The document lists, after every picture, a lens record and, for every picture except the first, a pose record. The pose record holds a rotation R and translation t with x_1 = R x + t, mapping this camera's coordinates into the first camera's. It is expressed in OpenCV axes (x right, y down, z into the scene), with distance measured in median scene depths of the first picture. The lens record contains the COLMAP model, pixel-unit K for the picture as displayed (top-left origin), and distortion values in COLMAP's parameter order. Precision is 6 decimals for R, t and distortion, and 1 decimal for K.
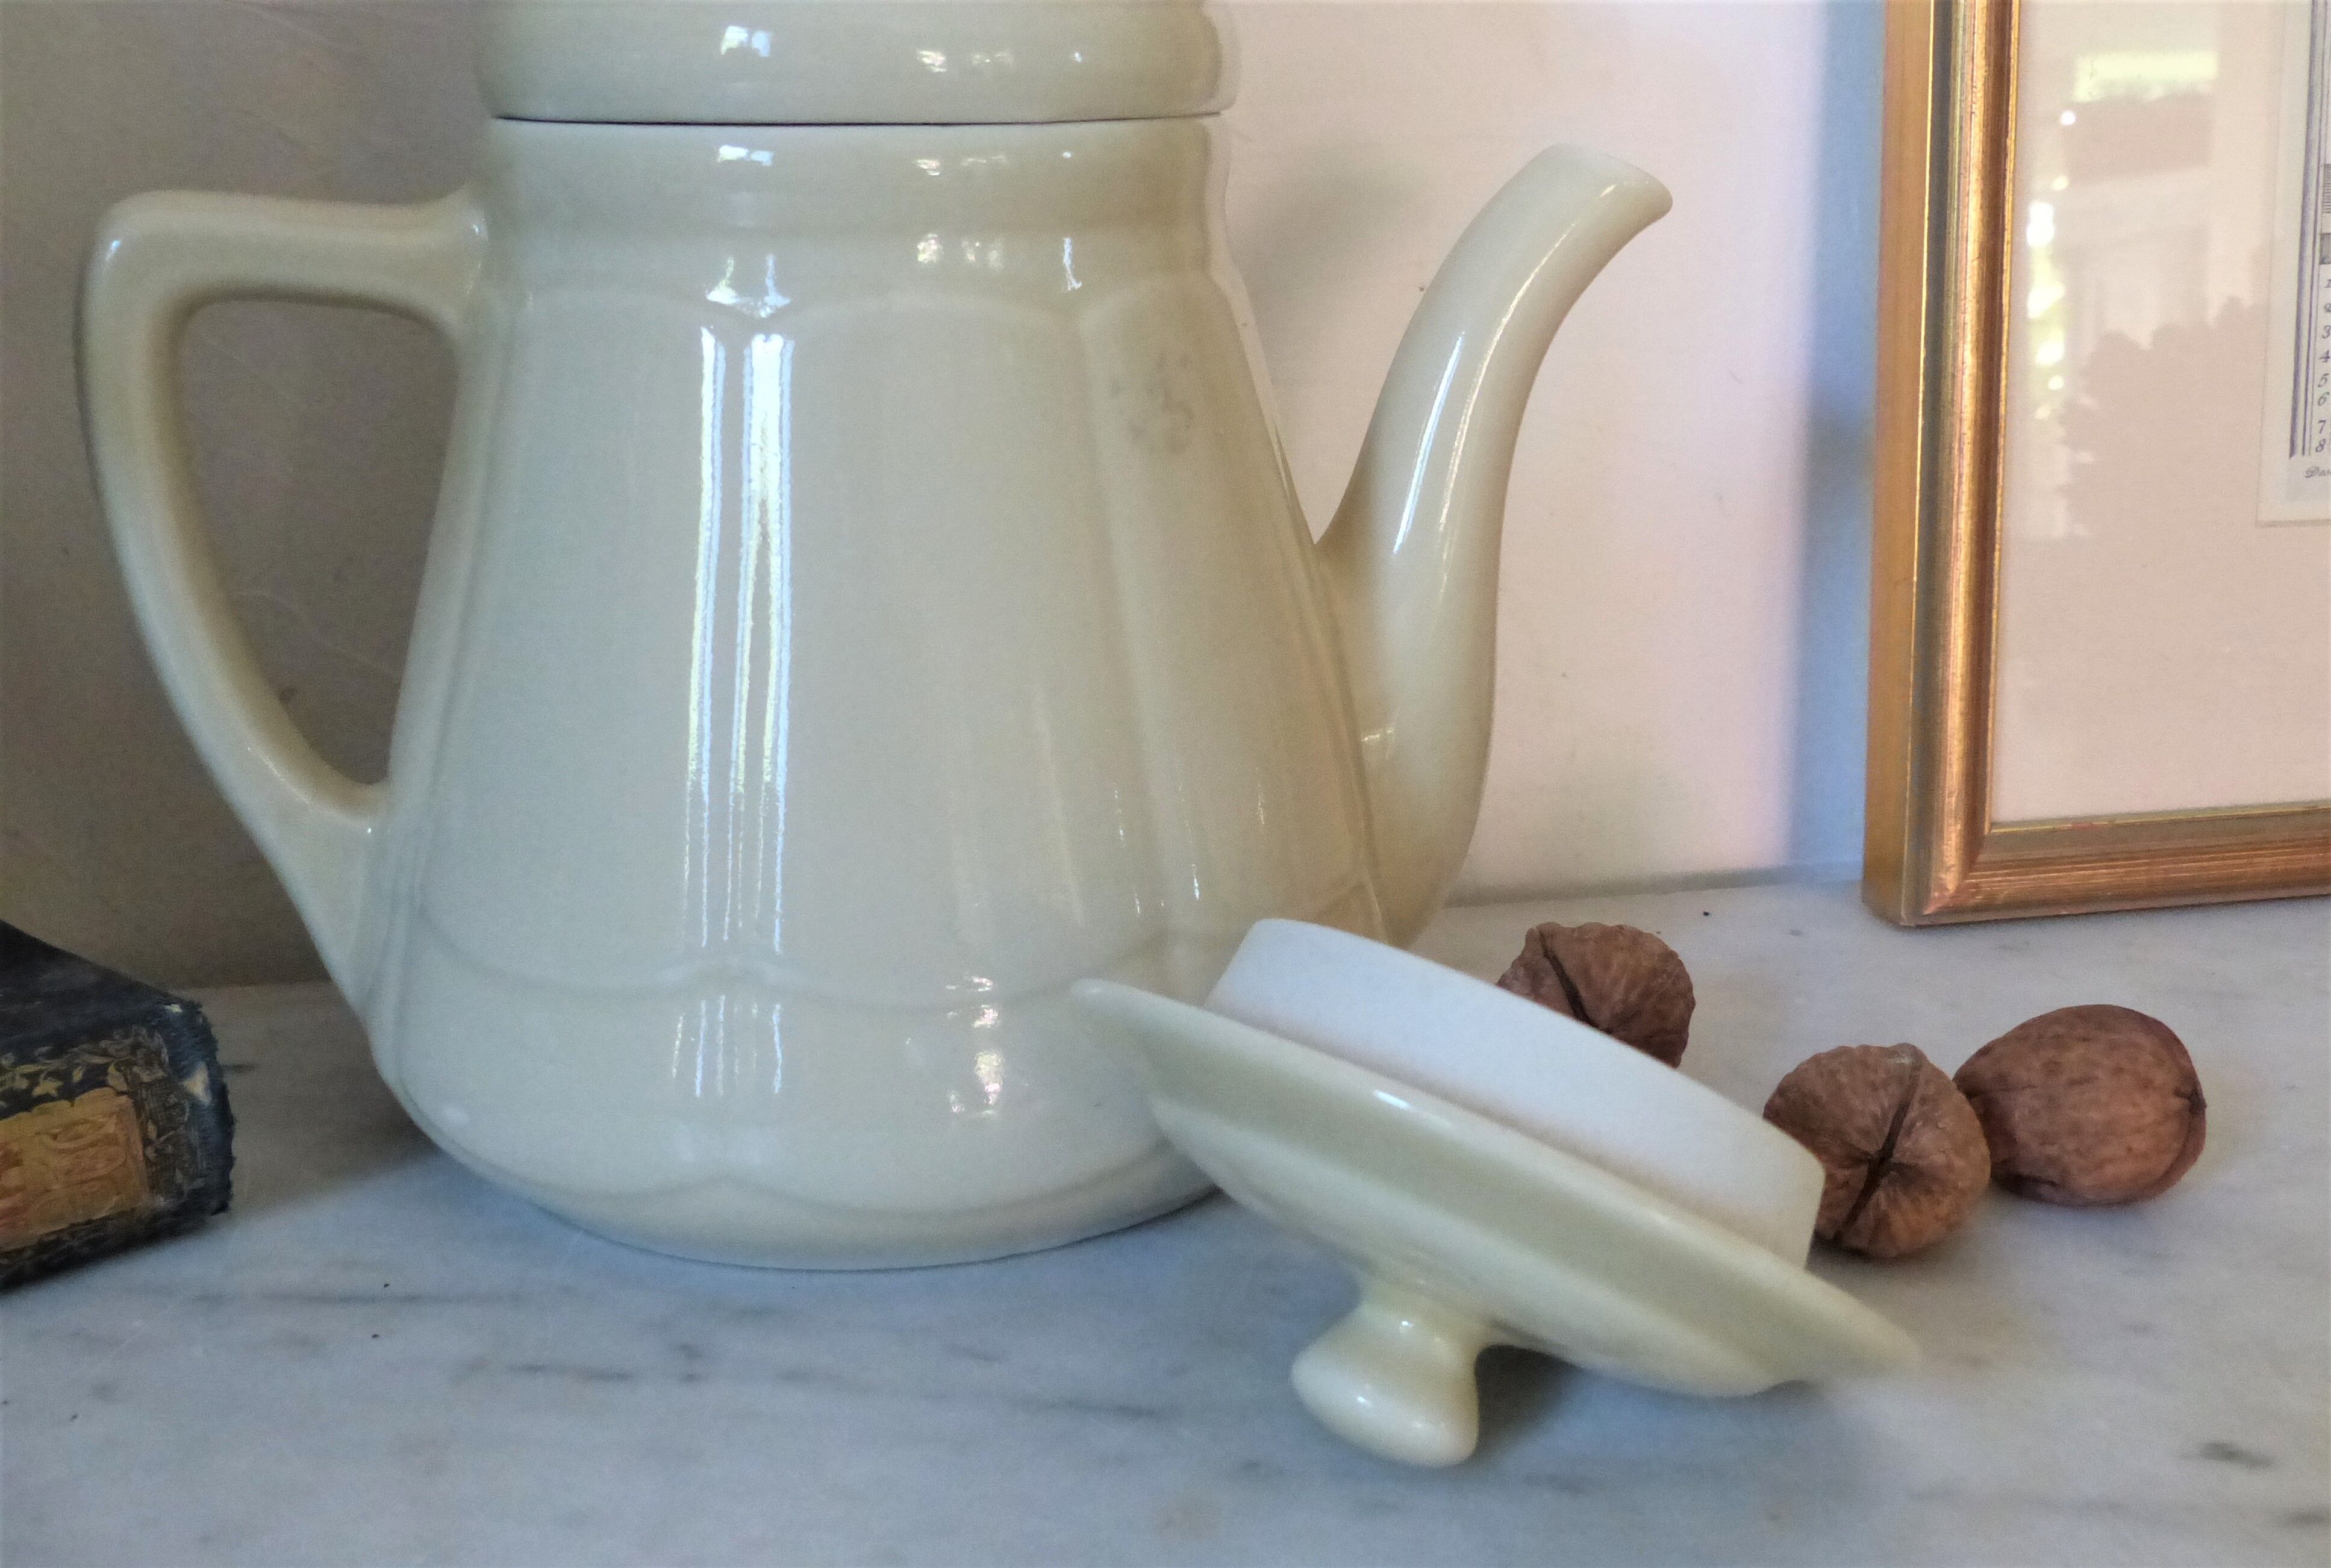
lens RADIAL K [[2482.5, 0, 1165.5], [0, 2482.5, 784.0], [0, 0, 1]] dist [-0.049845, 0.034151]
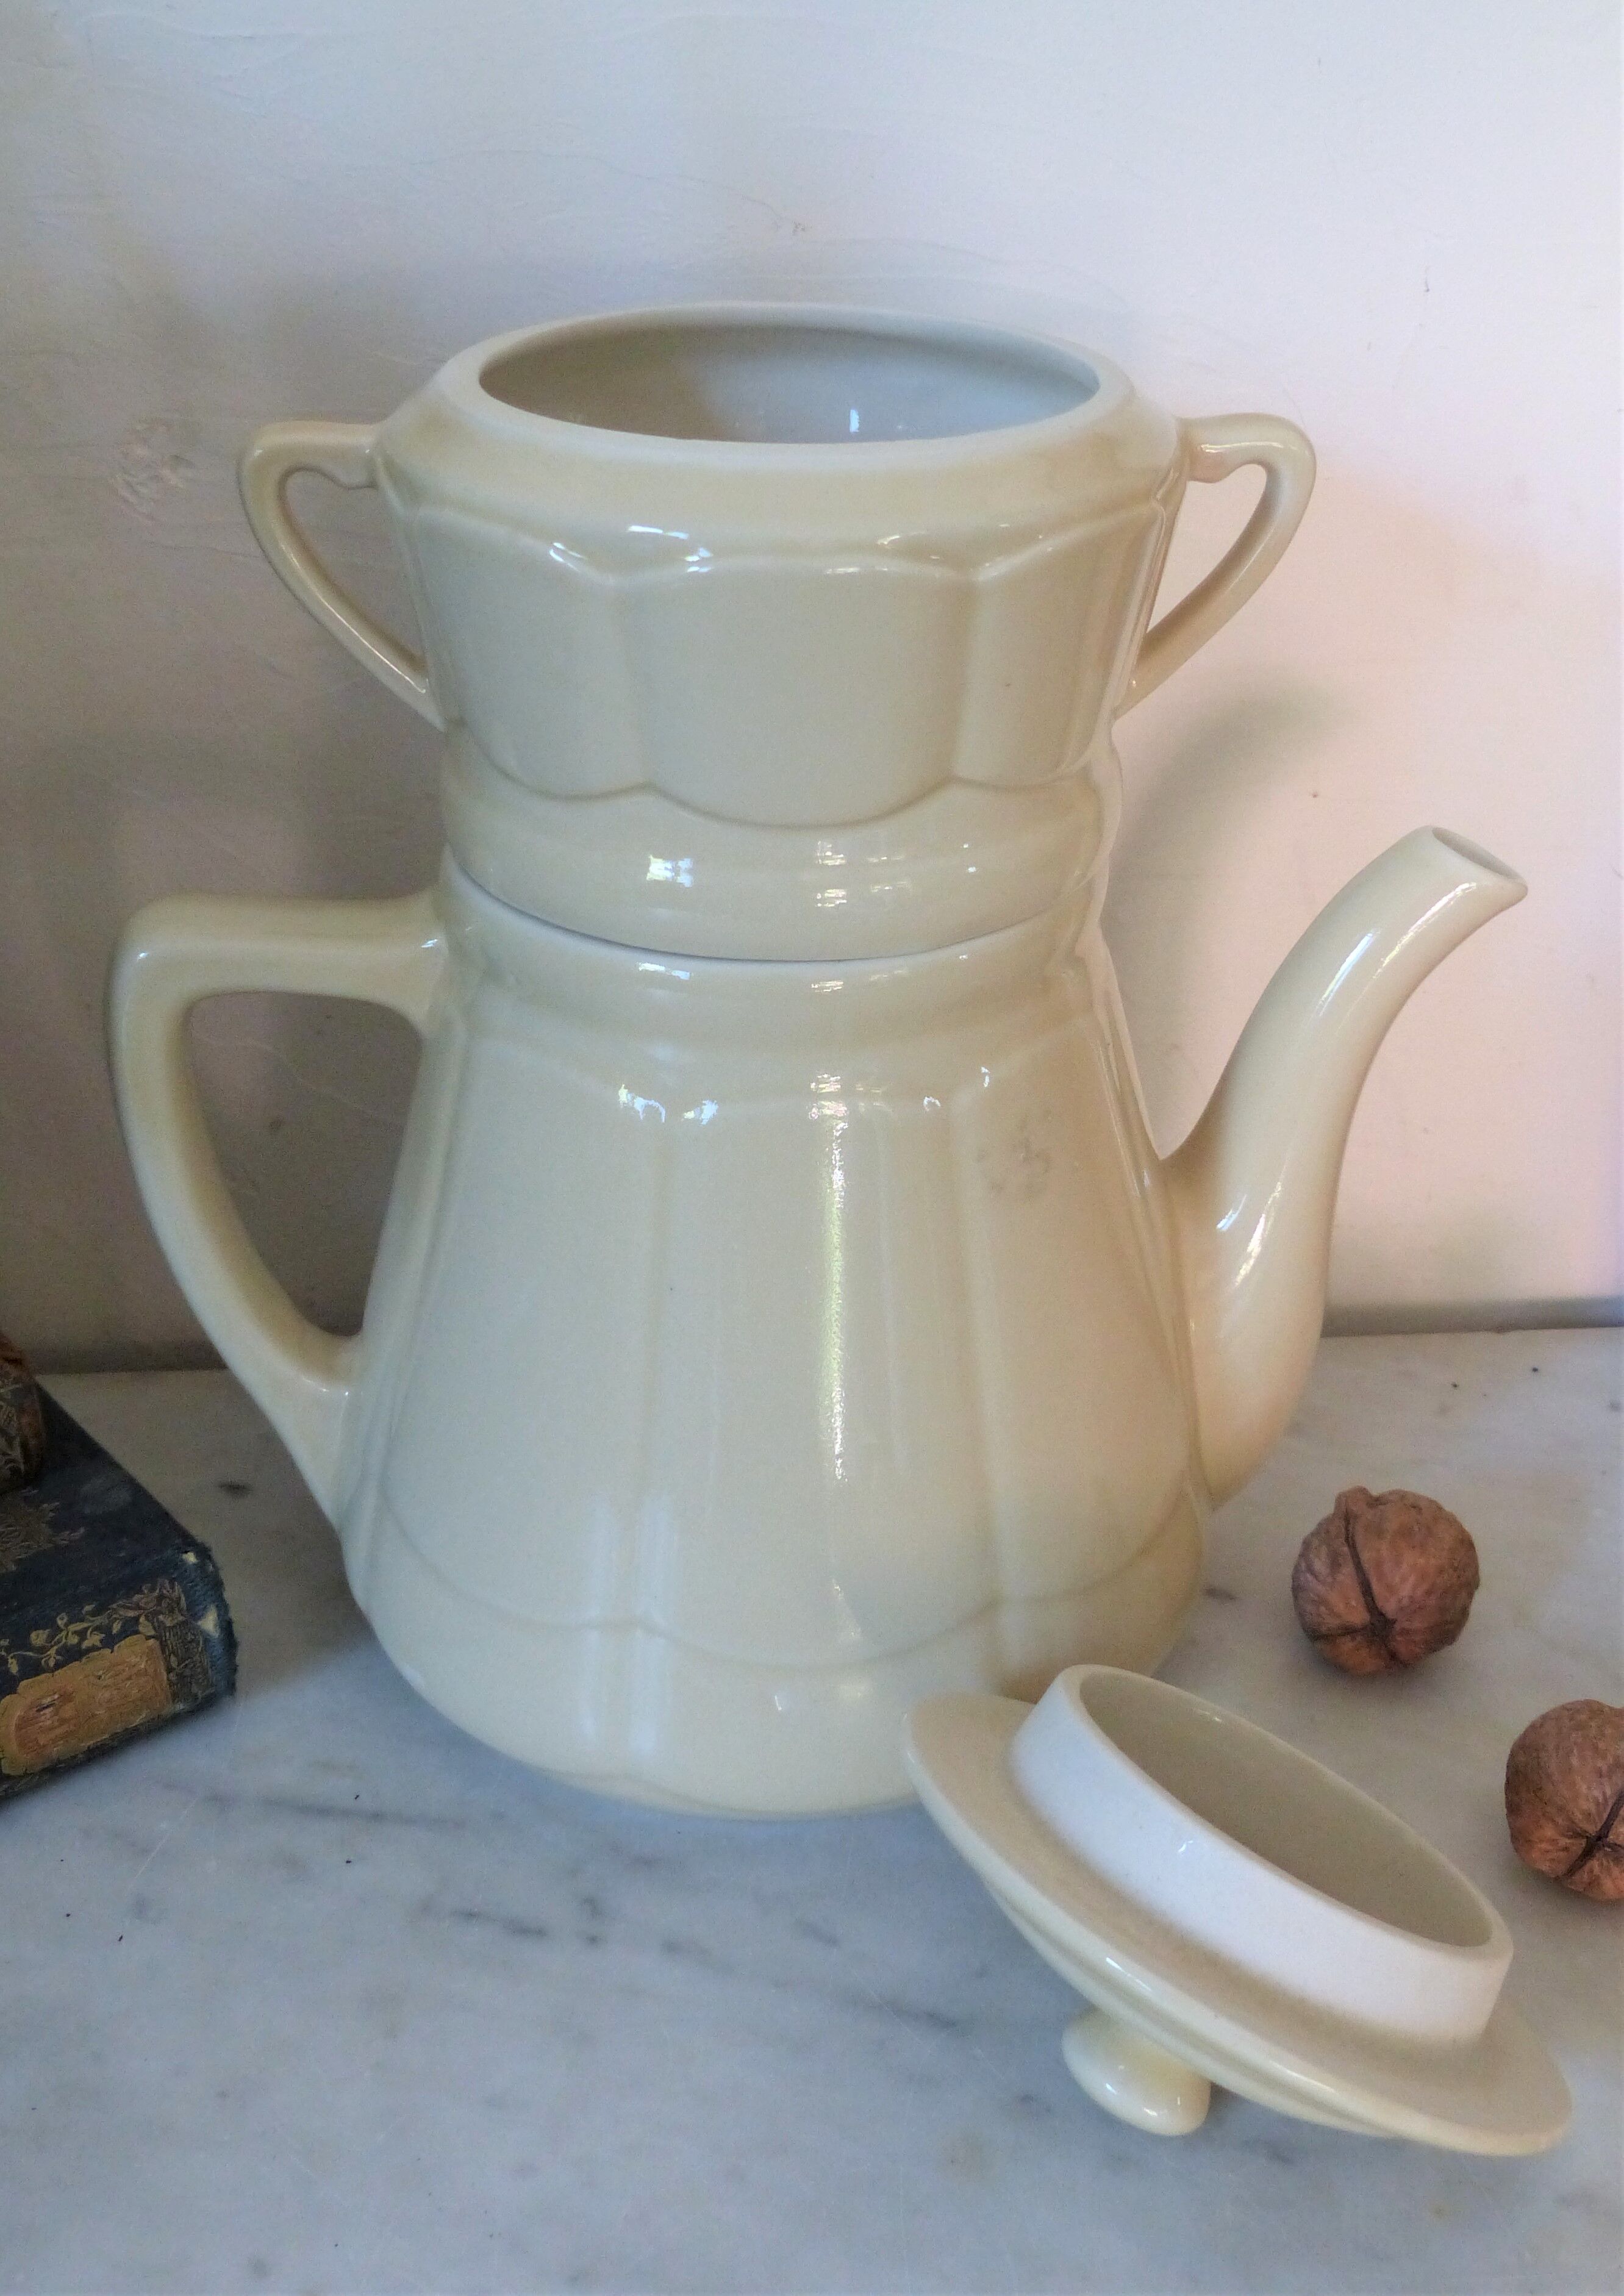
lens RADIAL K [[2489.9, 0, 806.9], [0, 2489.9, 1068.7], [0, 0, 1]] dist [-0.010857, -0.056205]
pose [[0.990487, 0.067080, -0.120150, 0.034689], [-0.042613, 0.979738, 0.195697, -0.410227], [0.130843, -0.188715, 0.973276, -0.120053]]
